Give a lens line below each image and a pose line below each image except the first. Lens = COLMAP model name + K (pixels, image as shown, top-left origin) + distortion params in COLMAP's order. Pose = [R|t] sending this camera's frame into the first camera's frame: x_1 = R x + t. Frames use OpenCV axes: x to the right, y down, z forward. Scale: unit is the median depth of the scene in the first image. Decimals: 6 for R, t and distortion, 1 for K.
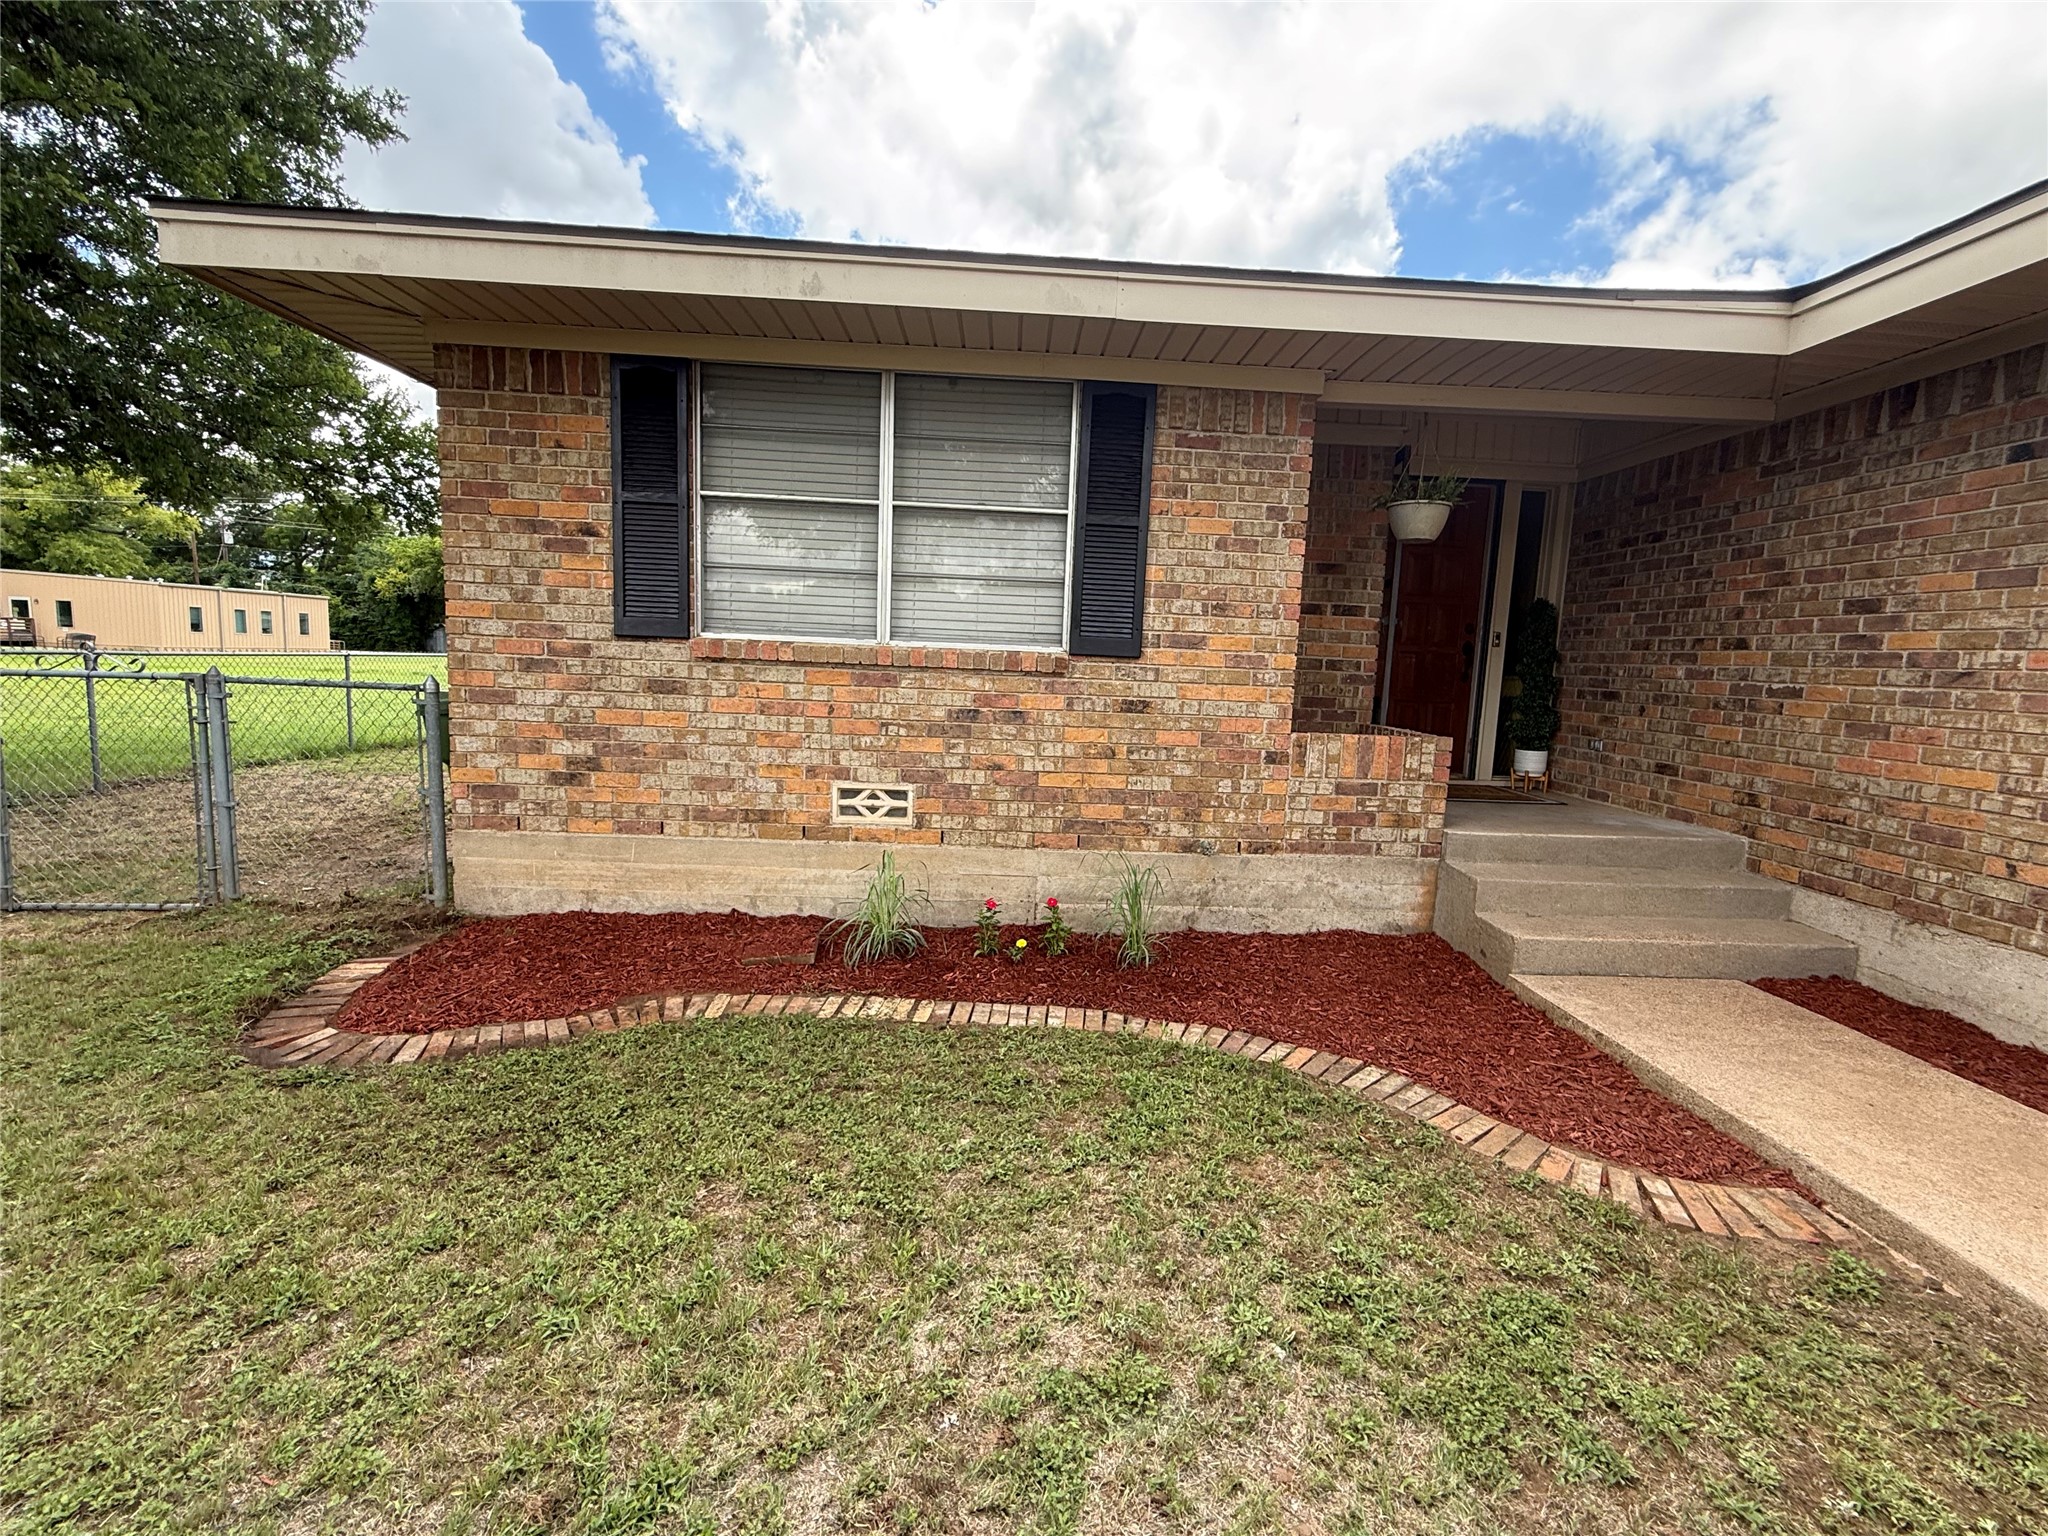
lens RADIAL K [[915.9, 0, 1031.3], [0, 915.9, 766.7], [0, 0, 1]] dist [-0.002278, -0.000280]
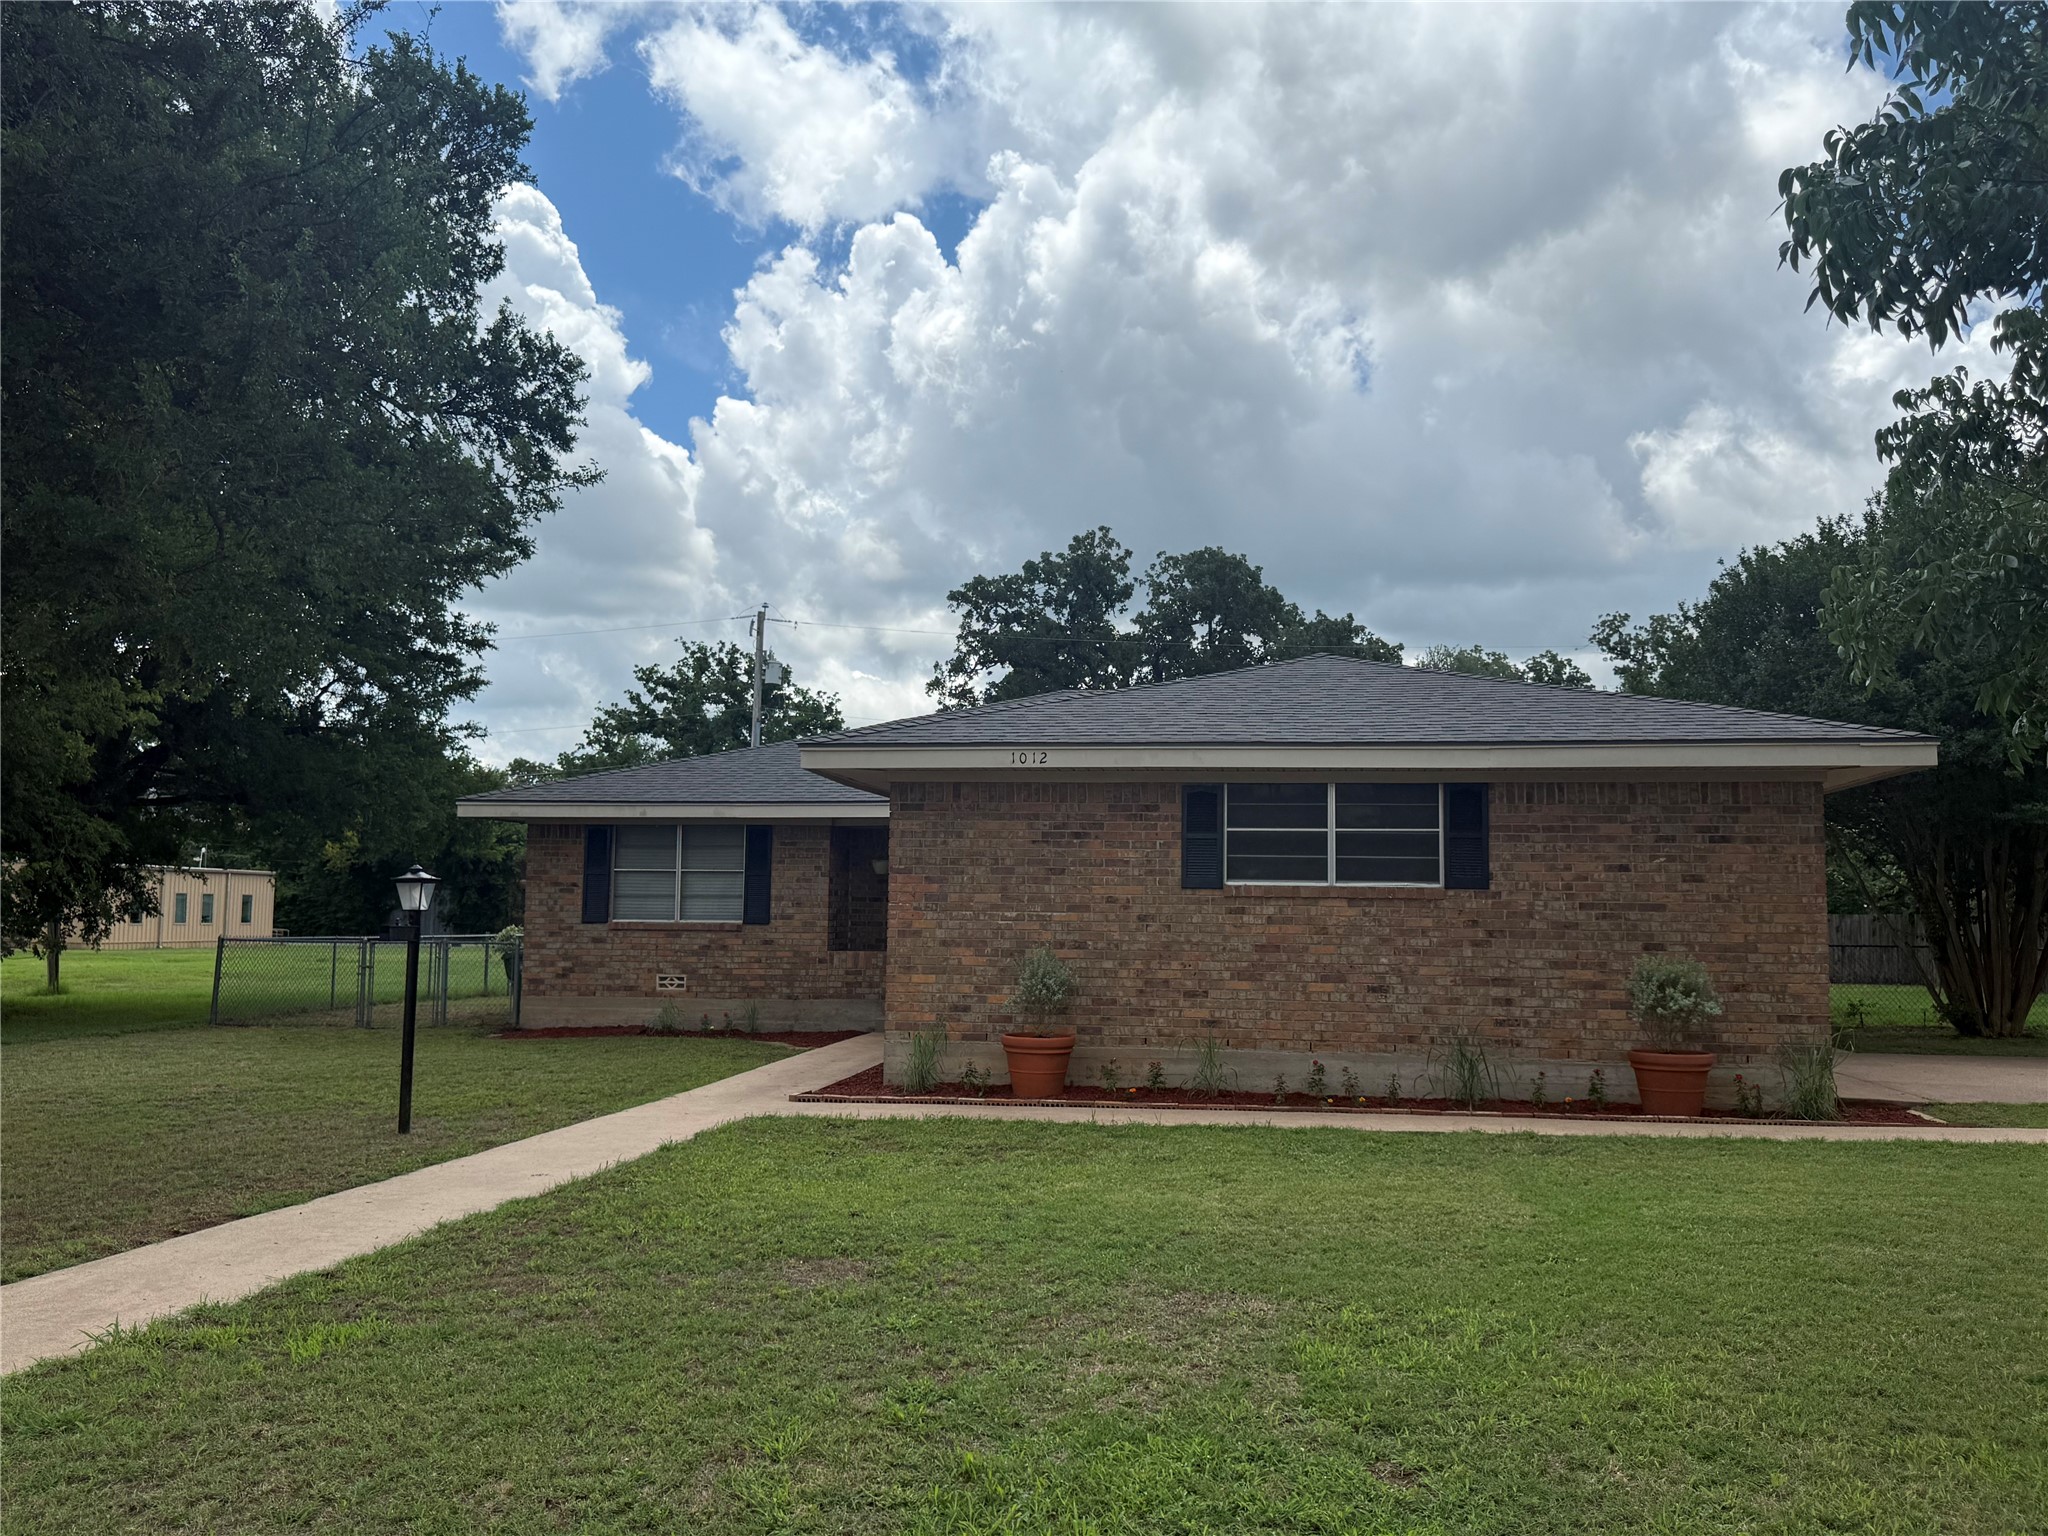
lens RADIAL K [[1688.5, 0, 1041.6], [0, 1688.5, 768.1], [0, 0, 1]] dist [0.188471, -0.420124]
pose [[0.980477, -0.046090, -0.191156, 1.850889], [0.004902, 0.977569, -0.210559, 0.479144], [0.196573, 0.205511, 0.958710, -3.645878]]
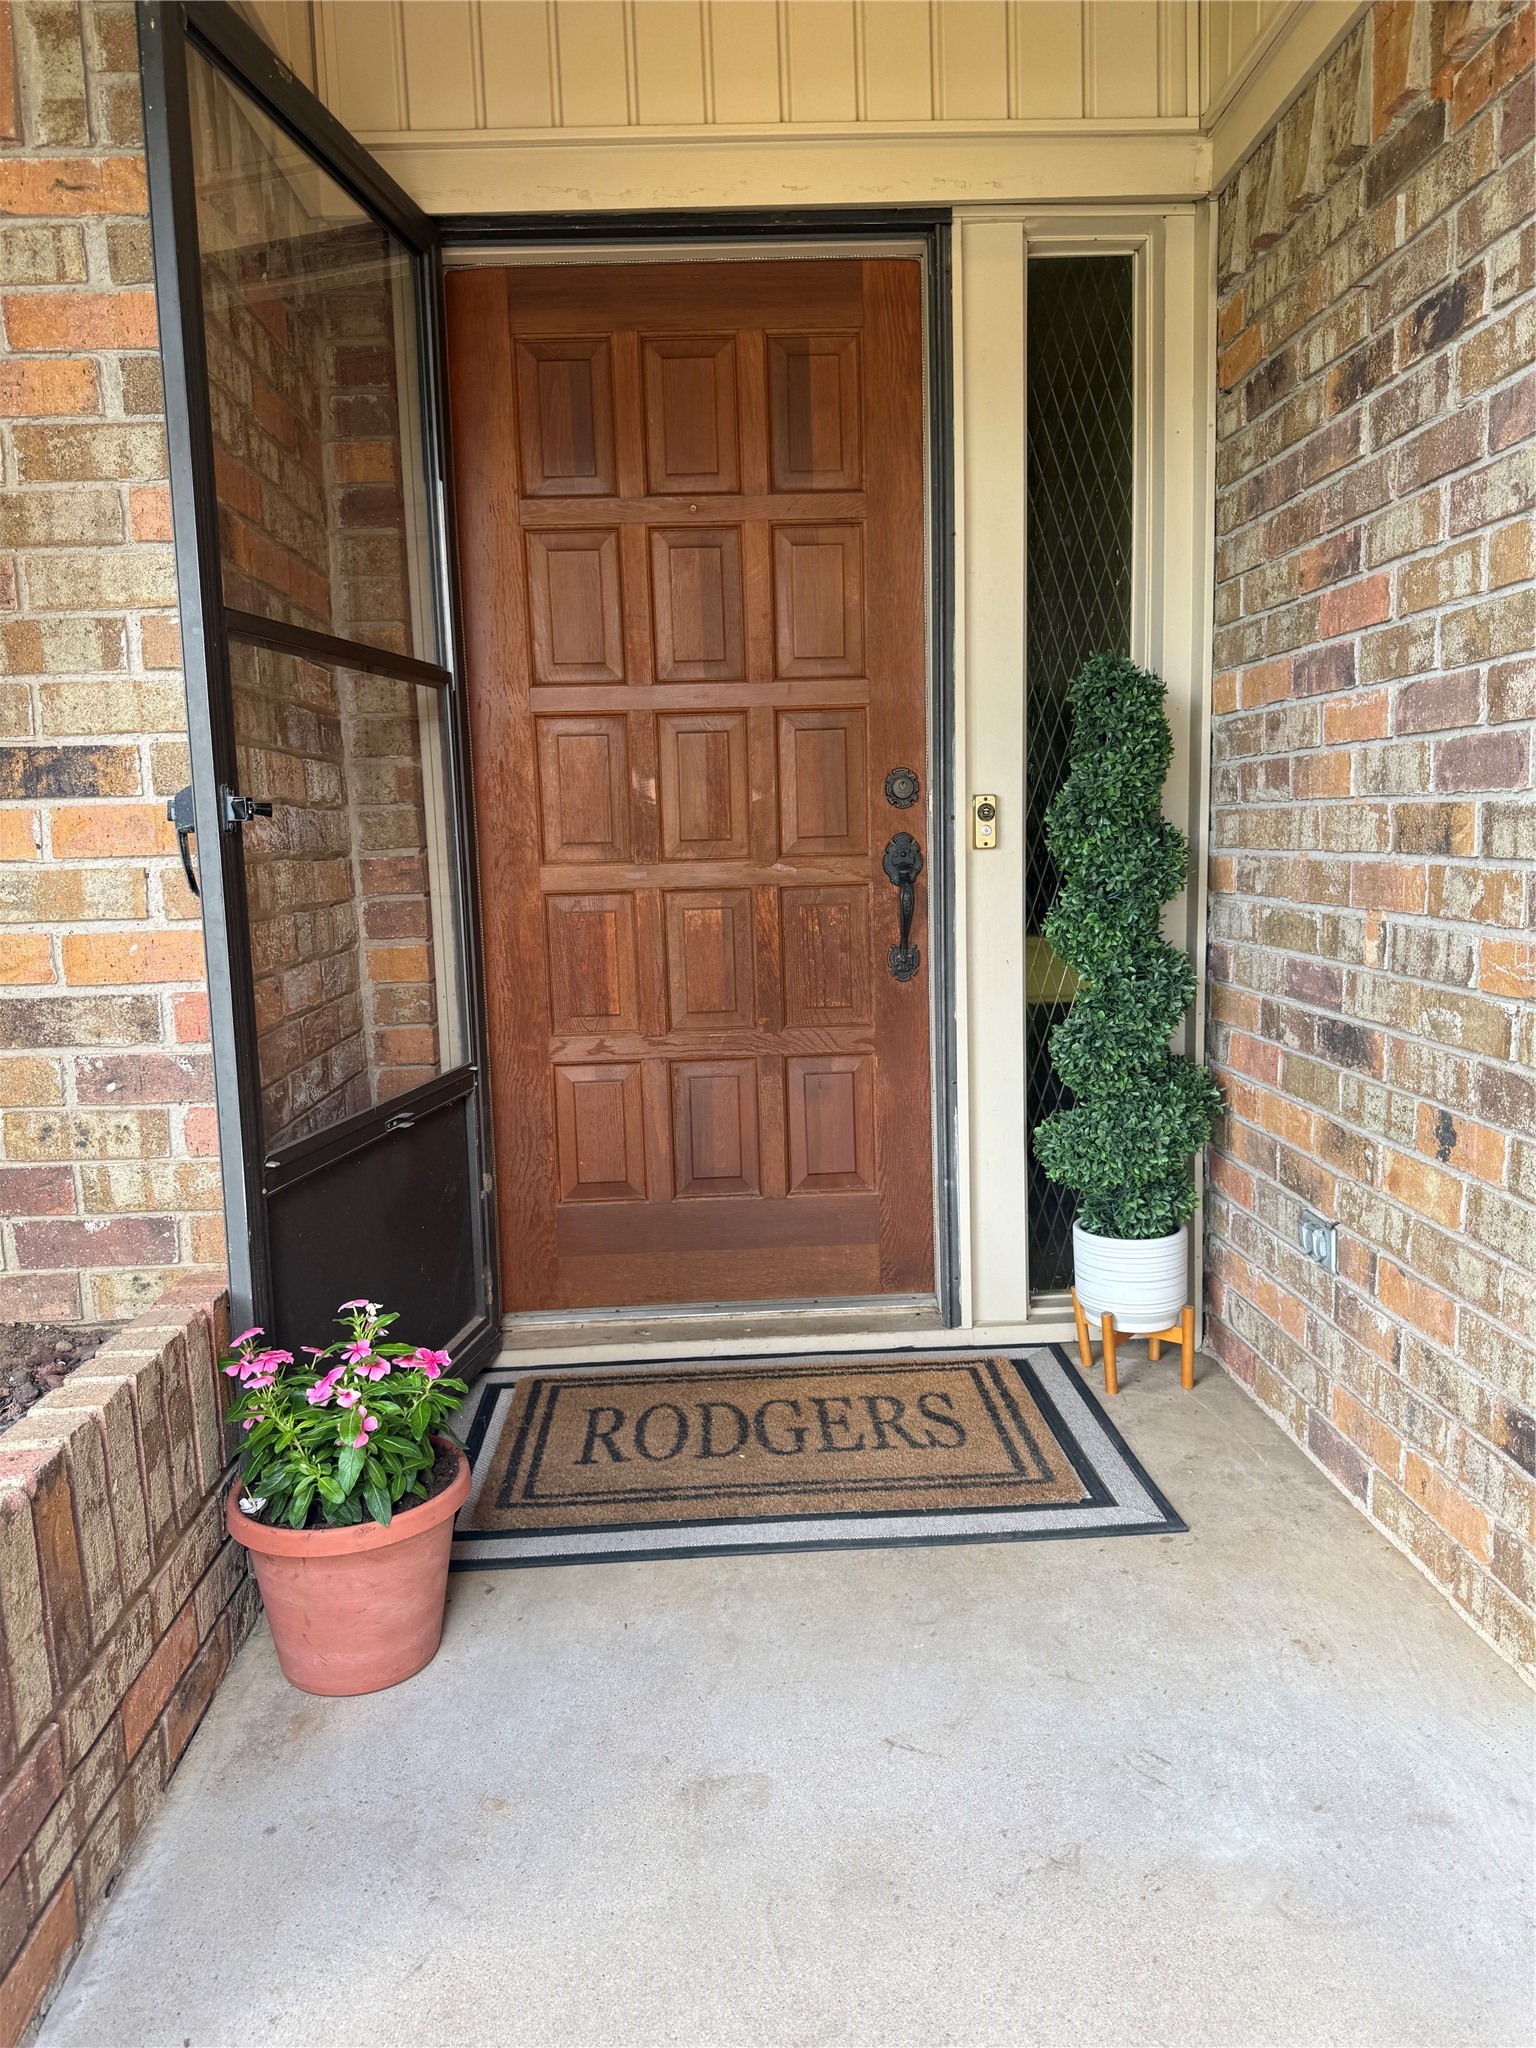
lens RADIAL K [[1450.1, 0, 768.0], [0, 1450.1, 1024.0], [0, 0, 1]] dist [0.007831, -0.005288]
pose [[0.997256, -0.070849, -0.021453, 0.483513], [0.071189, 0.997342, 0.015518, -0.096975], [0.020297, -0.017002, 0.999649, 0.612360]]
